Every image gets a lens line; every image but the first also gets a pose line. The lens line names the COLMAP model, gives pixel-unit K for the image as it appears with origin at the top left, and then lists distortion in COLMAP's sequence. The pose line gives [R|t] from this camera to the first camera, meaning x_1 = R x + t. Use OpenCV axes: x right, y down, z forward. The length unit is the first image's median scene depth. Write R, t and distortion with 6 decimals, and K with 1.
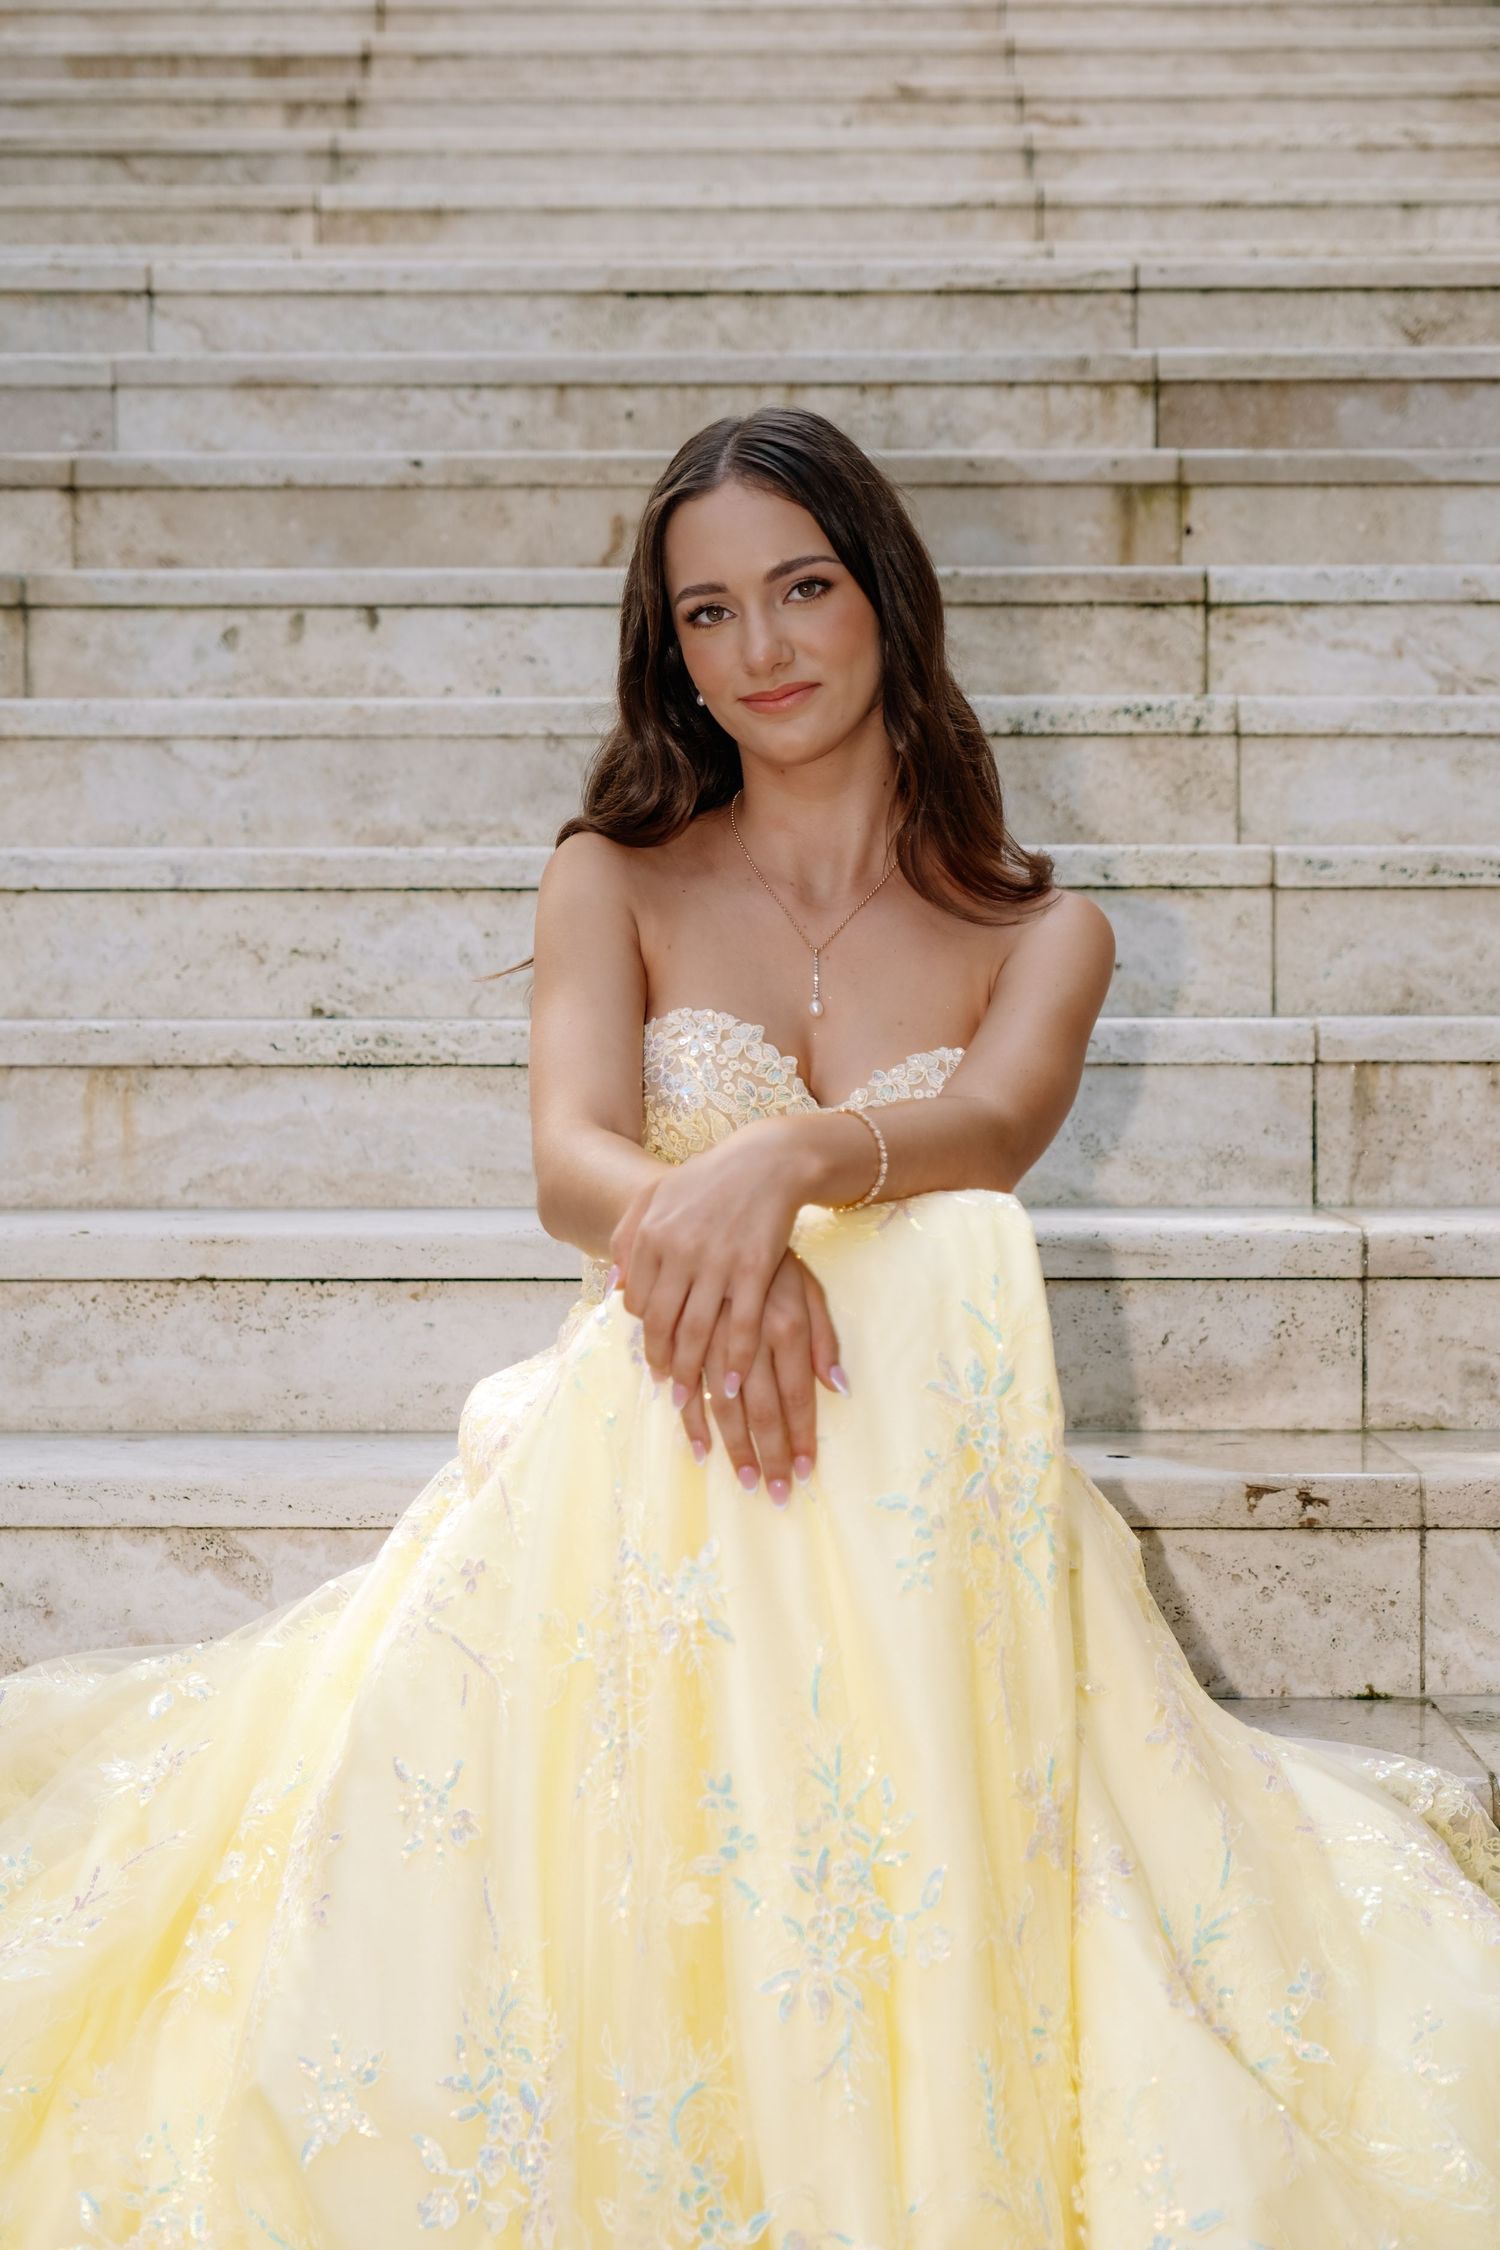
lens RADIAL K [[3782.7, 0, 741.1], [0, 3782.7, 1132.4], [0, 0, 1]] dist [0.012247, 0.000000]
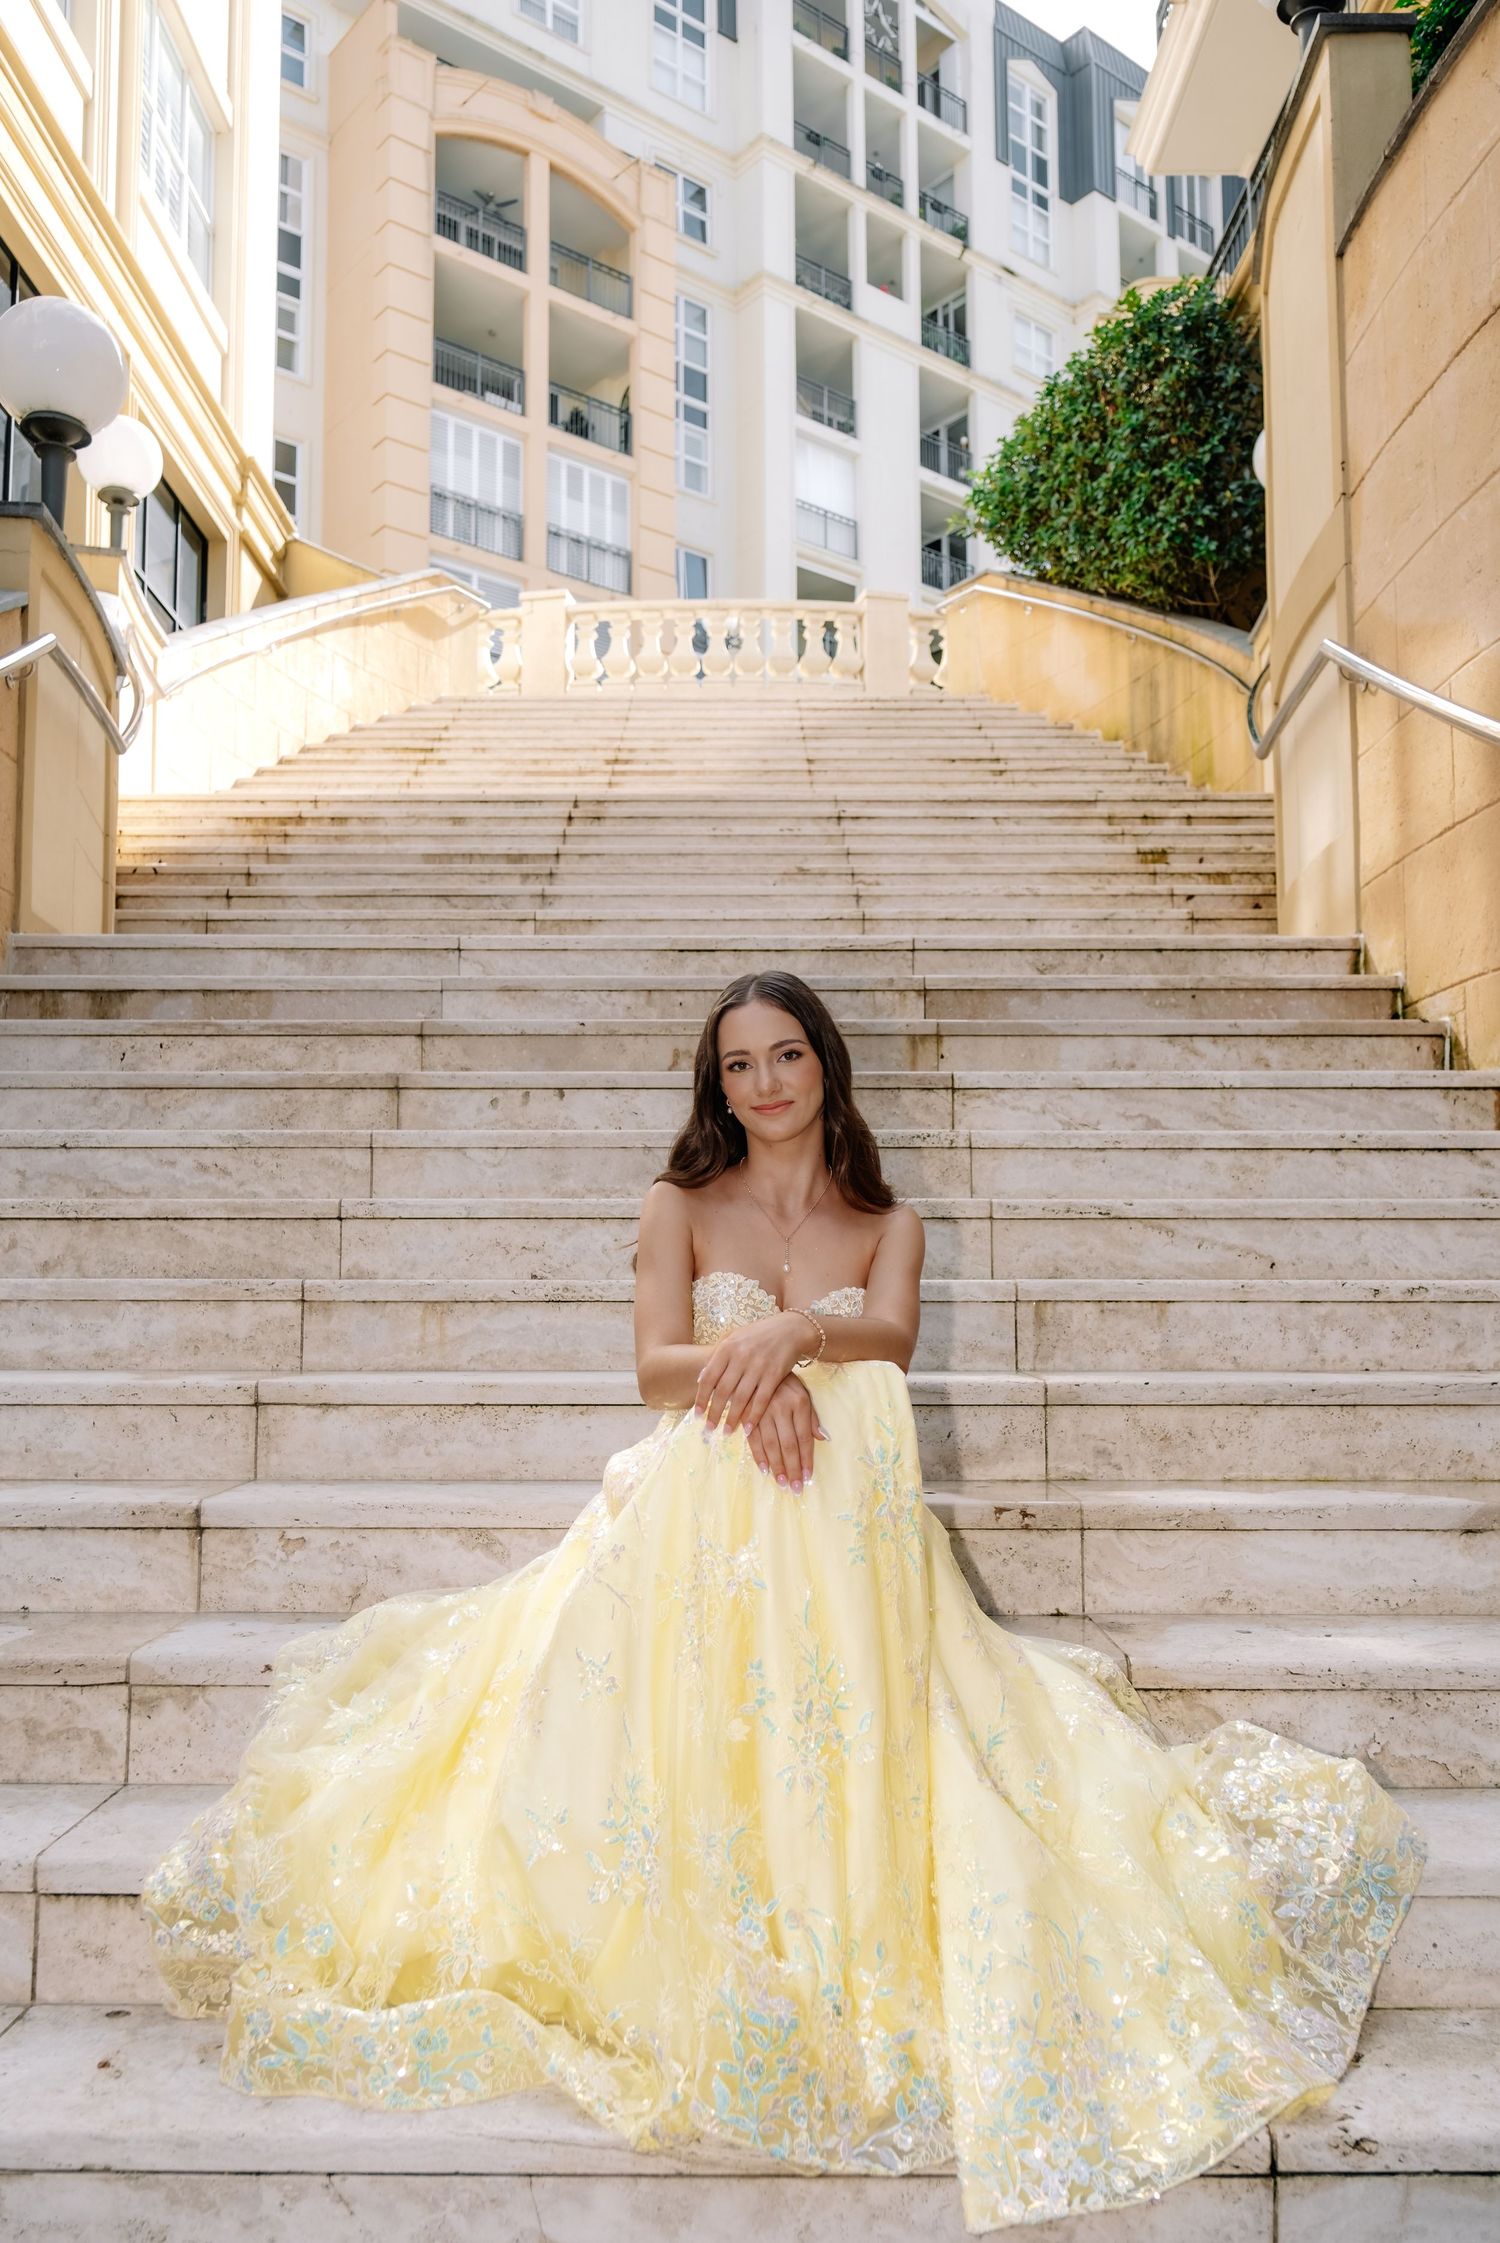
lens RADIAL K [[1684.2, 0, 725.4], [0, 1684.2, 1165.8], [0, 0, 1]] dist [-0.004016, 0.005601]
pose [[0.999971, 0.002975, 0.007051, -0.014230], [-0.002187, 0.994023, -0.109146, 0.009006], [-0.007334, 0.109128, 0.994001, 0.075625]]
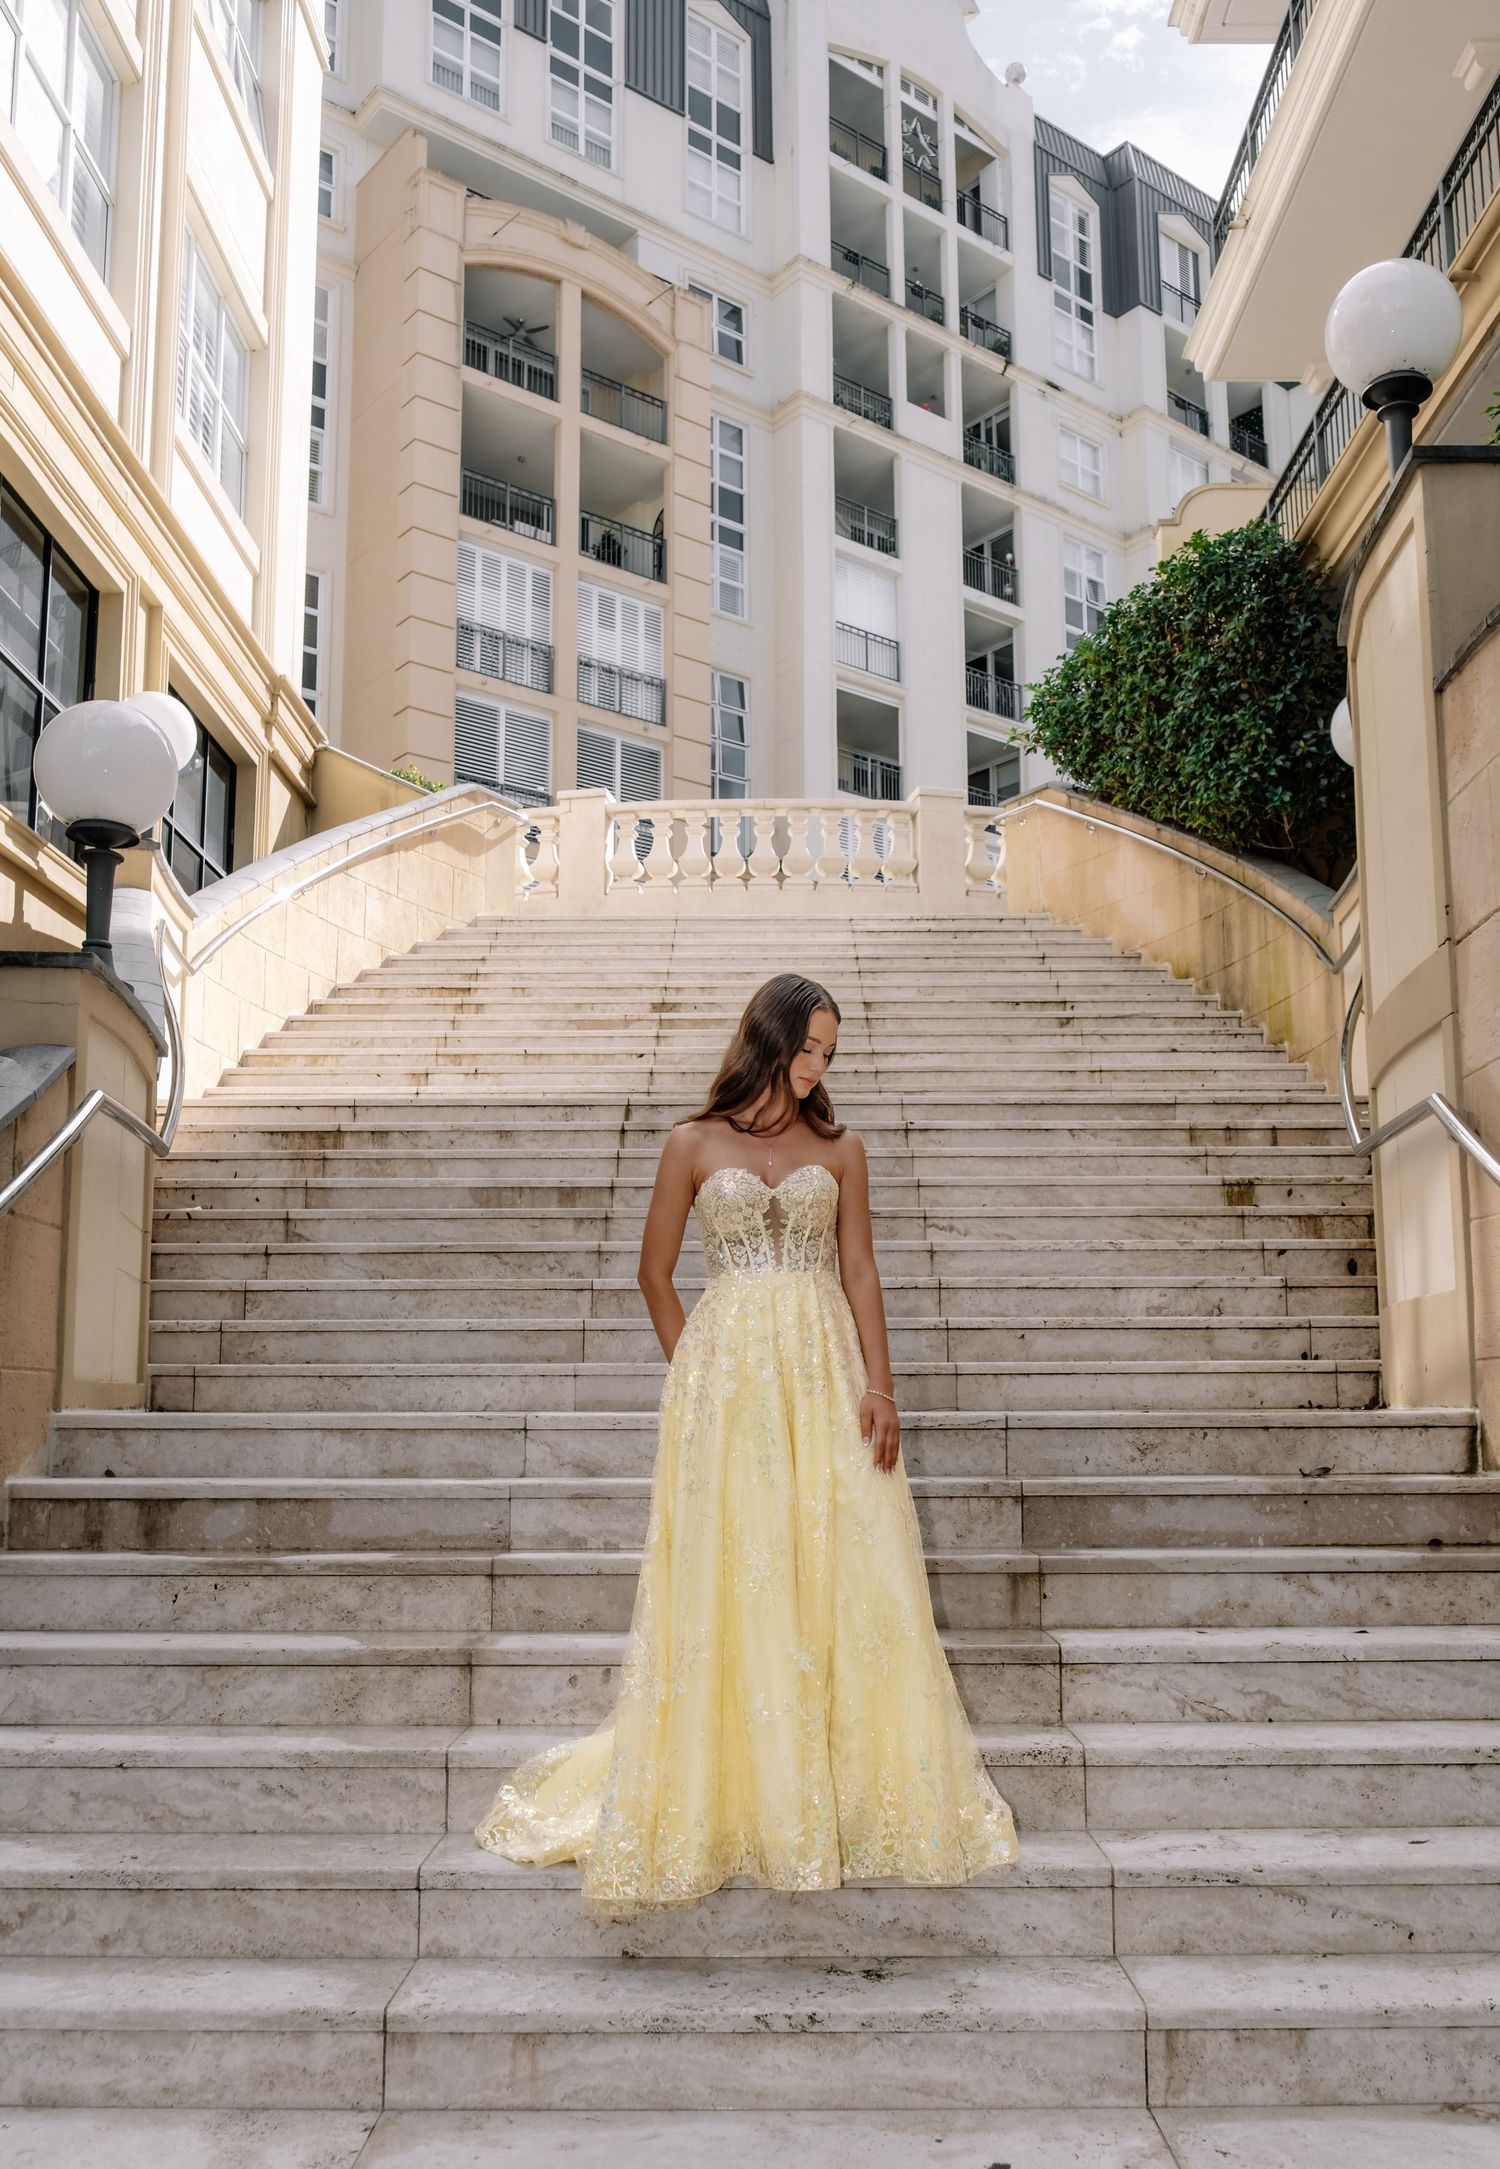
lens RADIAL K [[1780.9, 0, 747.4], [0, 1780.9, 1090.1], [0, 0, 1]] dist [-0.025159, 0.001996]
pose [[0.999972, 0.001048, 0.007384, -0.060269], [0.000126, 0.987561, -0.157236, -0.351497], [-0.007457, 0.157233, 0.987533, 0.029547]]
